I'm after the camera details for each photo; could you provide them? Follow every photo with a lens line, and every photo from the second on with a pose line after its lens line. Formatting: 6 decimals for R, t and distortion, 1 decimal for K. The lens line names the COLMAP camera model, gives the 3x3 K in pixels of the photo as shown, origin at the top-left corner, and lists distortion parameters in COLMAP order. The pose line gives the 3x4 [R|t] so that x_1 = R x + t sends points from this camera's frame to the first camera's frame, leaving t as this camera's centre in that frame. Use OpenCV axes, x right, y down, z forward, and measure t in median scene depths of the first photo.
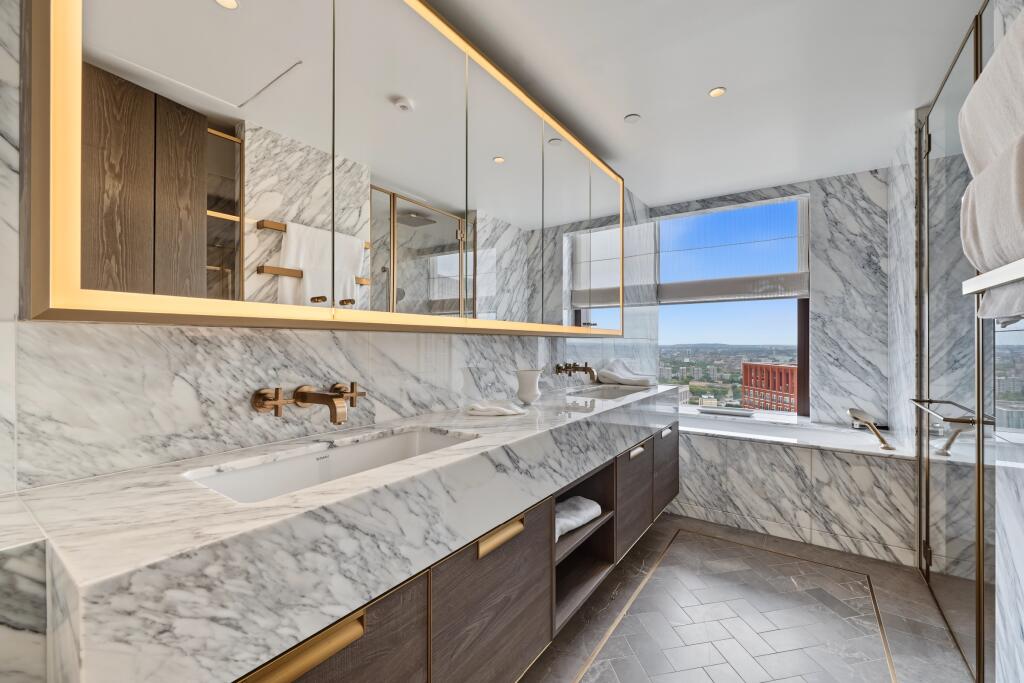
lens RADIAL K [[414.5, 0, 513.9], [0, 414.5, 342.2], [0, 0, 1]] dist [0.000030, 0.000109]
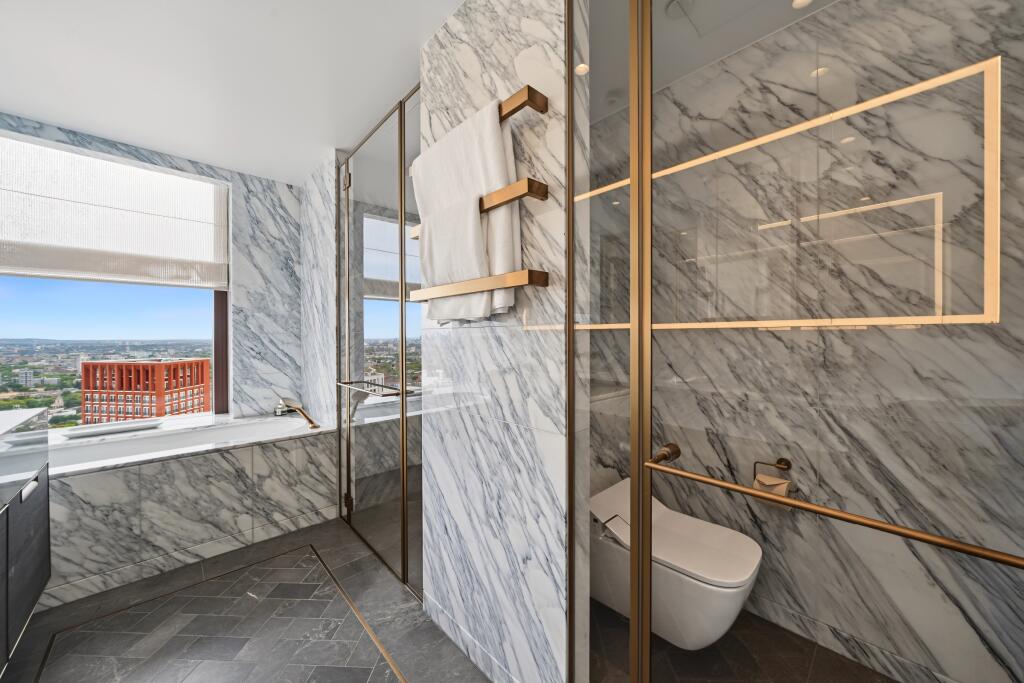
lens RADIAL K [[373.6, 0, 514.5], [0, 373.6, 338.0], [0, 0, 1]] dist [-0.001243, -0.000276]
pose [[0.189543, -0.003922, 0.981865, -0.021992], [0.000241, 0.999992, 0.003948, 0.000227], [-0.981872, -0.000512, 0.189542, 0.203193]]
